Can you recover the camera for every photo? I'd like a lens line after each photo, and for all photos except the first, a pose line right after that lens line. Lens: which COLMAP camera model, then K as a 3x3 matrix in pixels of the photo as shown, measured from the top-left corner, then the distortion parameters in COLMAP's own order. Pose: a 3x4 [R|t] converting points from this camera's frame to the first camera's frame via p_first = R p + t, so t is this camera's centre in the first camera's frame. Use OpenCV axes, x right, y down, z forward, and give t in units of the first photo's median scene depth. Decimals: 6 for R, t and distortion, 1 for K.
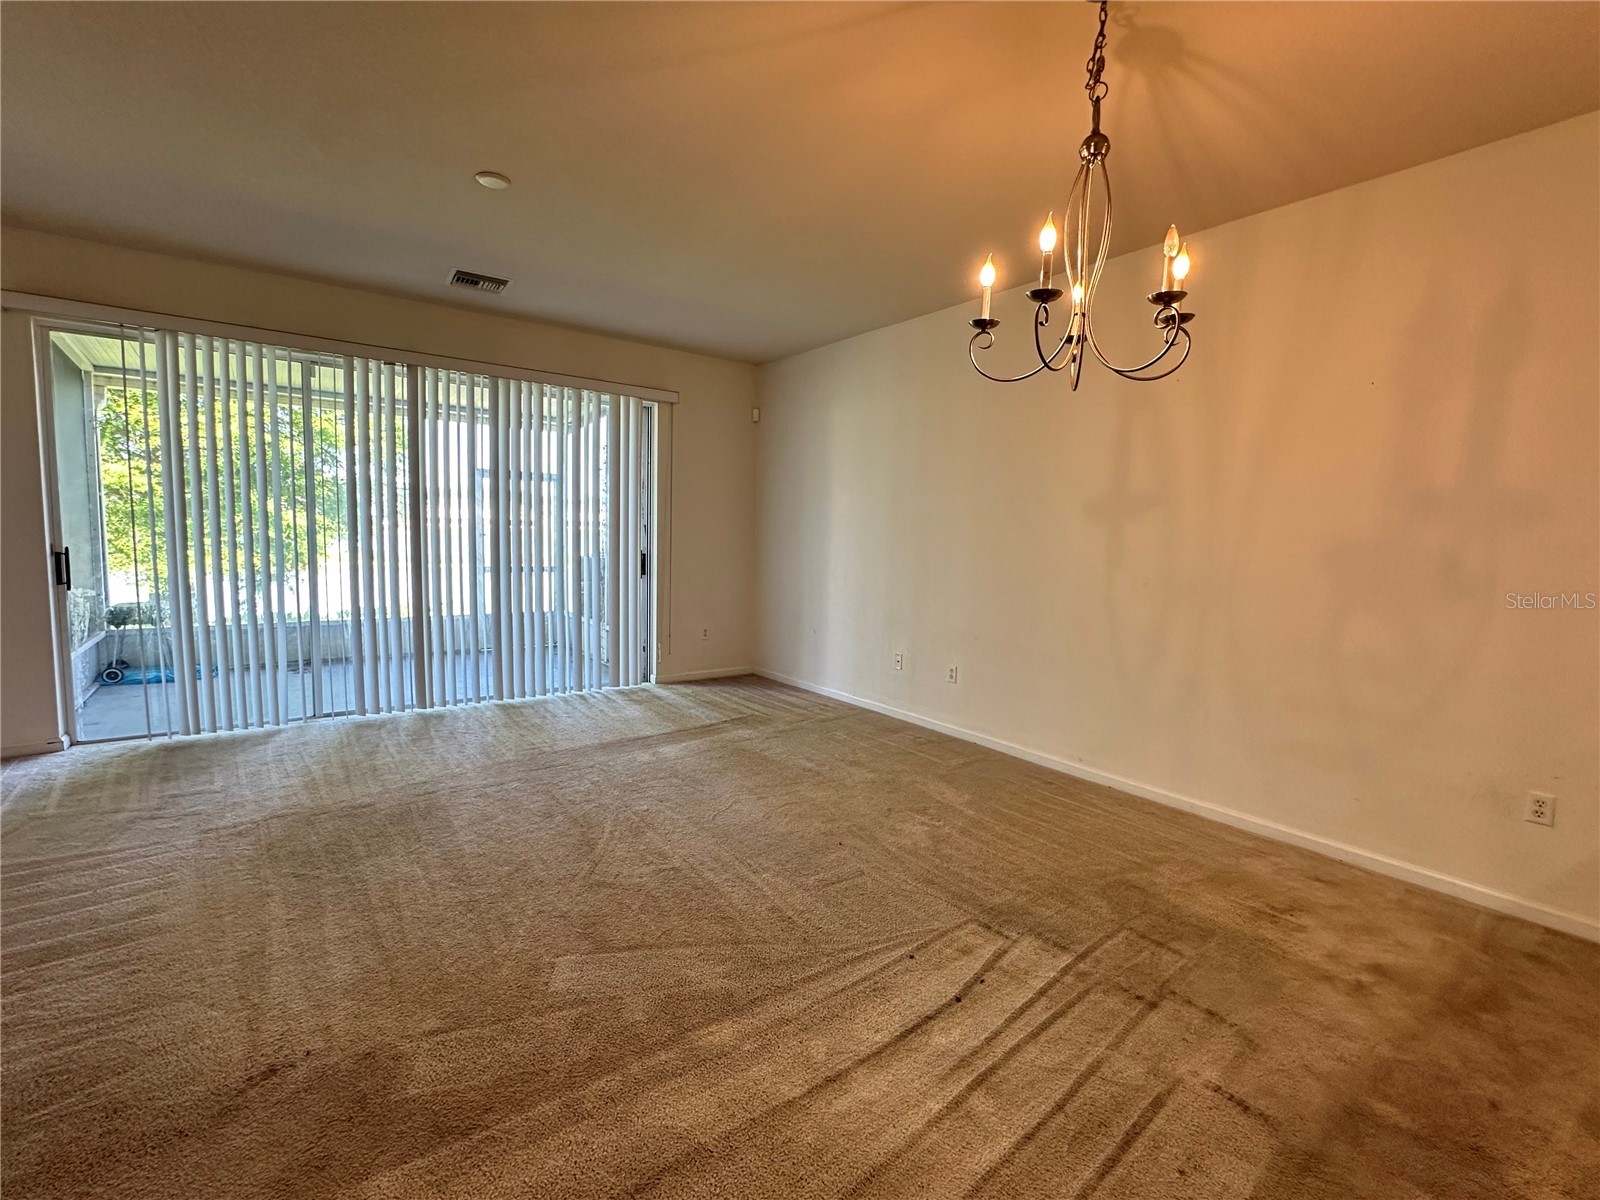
lens RADIAL K [[720.6, 0, 796.2], [0, 720.6, 595.9], [0, 0, 1]] dist [-0.001641, 0.001253]
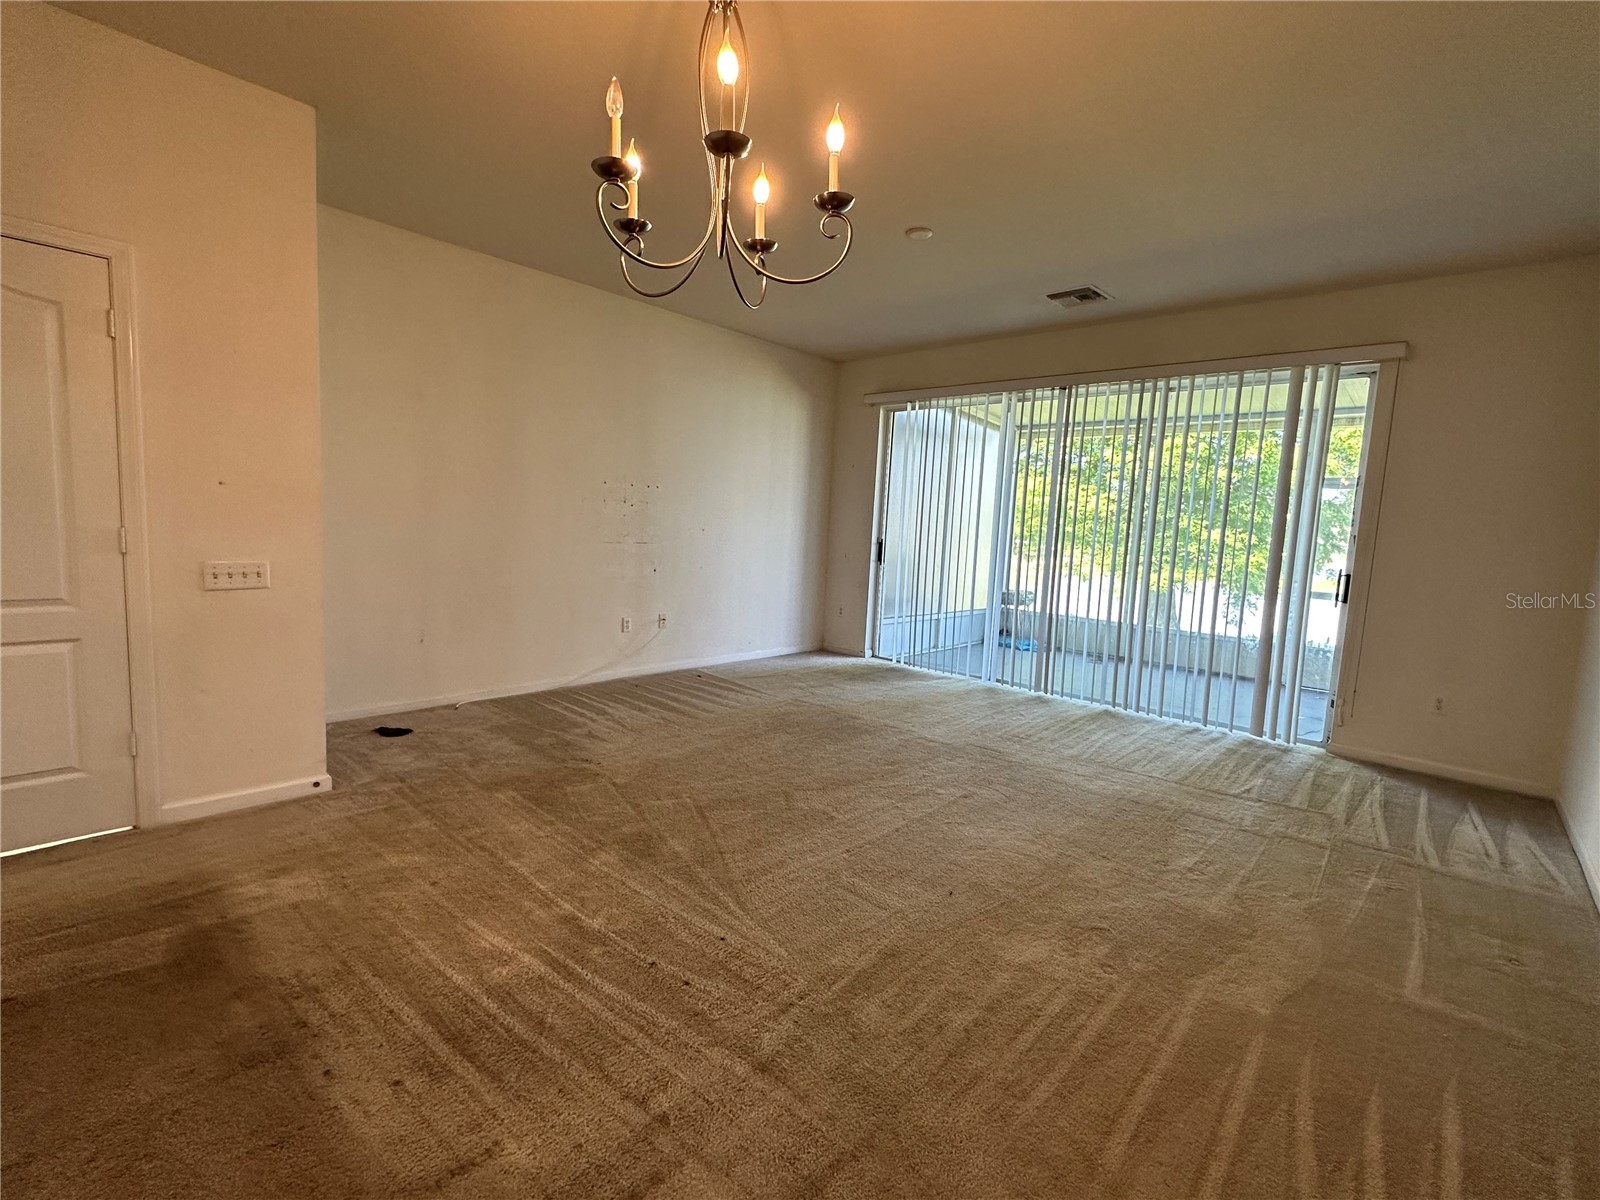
lens RADIAL K [[720.6, 0, 799.9], [0, 720.6, 601.0], [0, 0, 1]] dist [-0.001641, 0.001253]
pose [[0.198713, 0.093047, -0.975631, 0.547999], [-0.131601, 0.989001, 0.067518, -0.011152], [0.971182, 0.114977, 0.208772, 0.430453]]
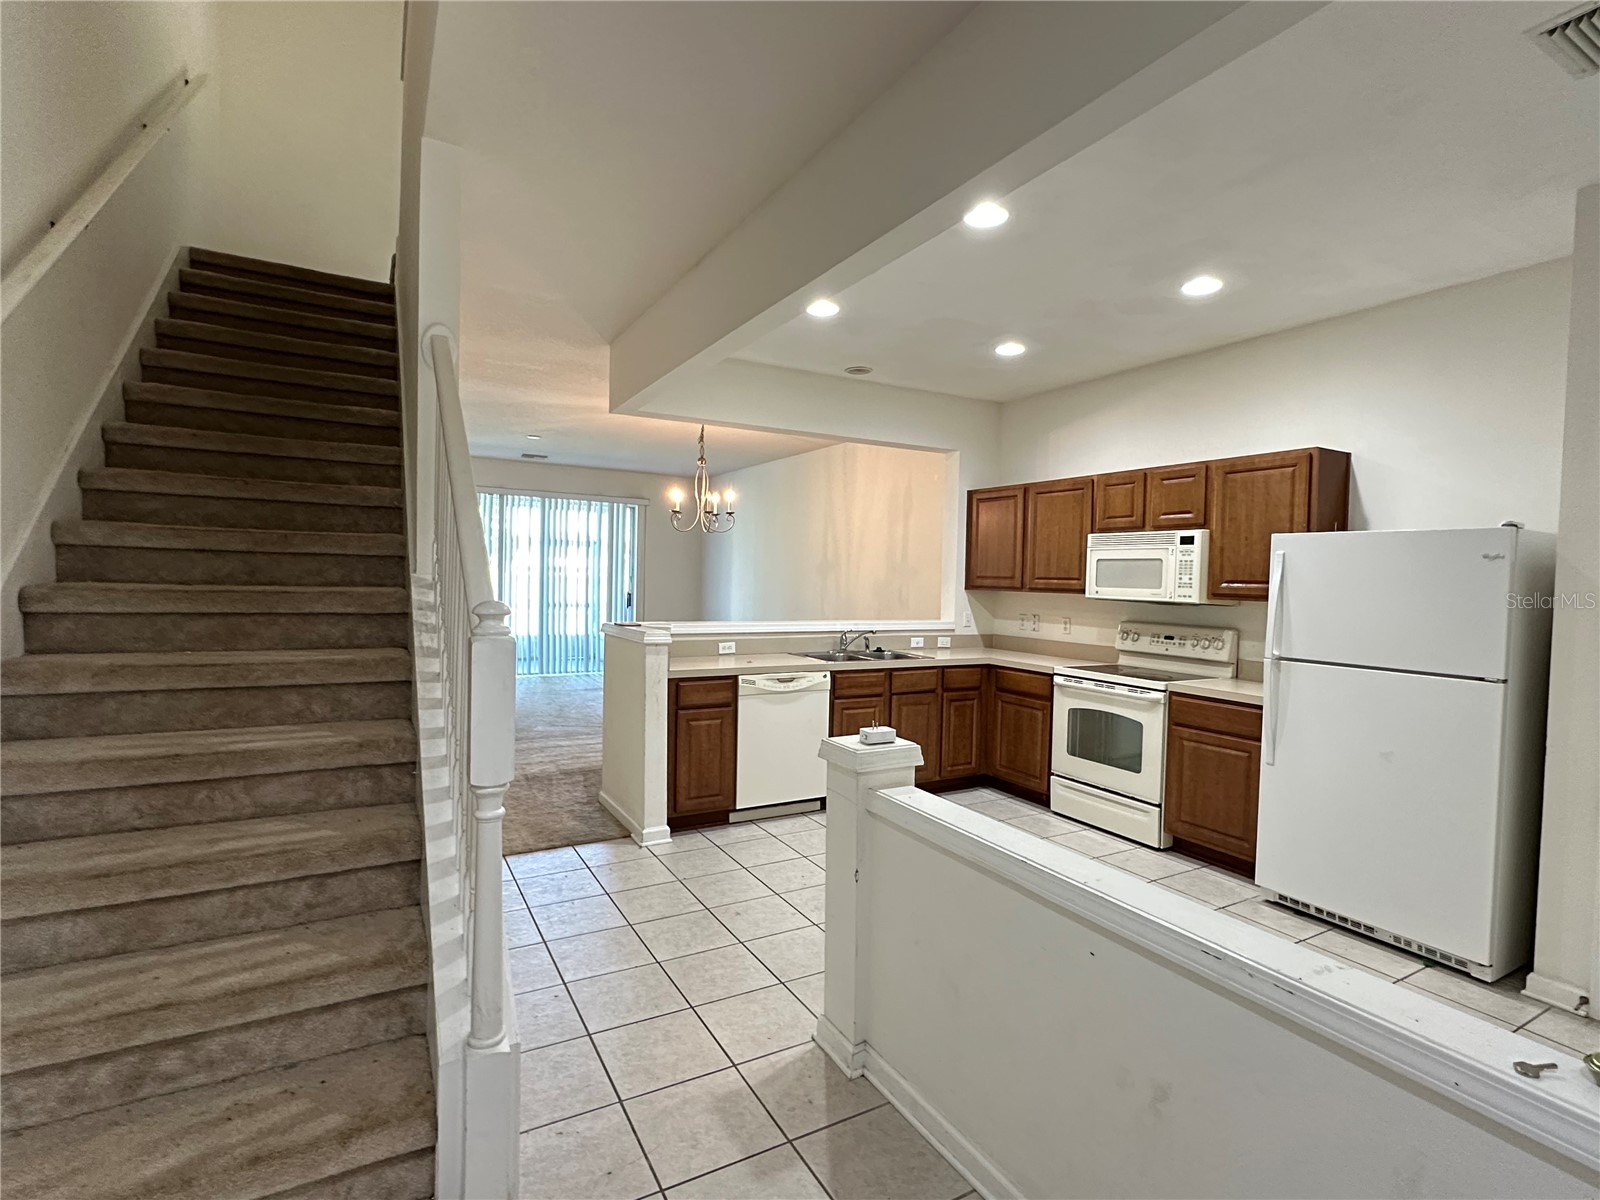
lens RADIAL K [[767.6, 0, 797.1], [0, 767.6, 597.8], [0, 0, 1]] dist [-0.002249, 0.000254]
pose [[0.992471, 0.004428, -0.122401, 0.539178], [-0.012310, 0.997893, -0.063710, 0.081210], [0.121861, 0.064737, 0.990434, -0.981222]]
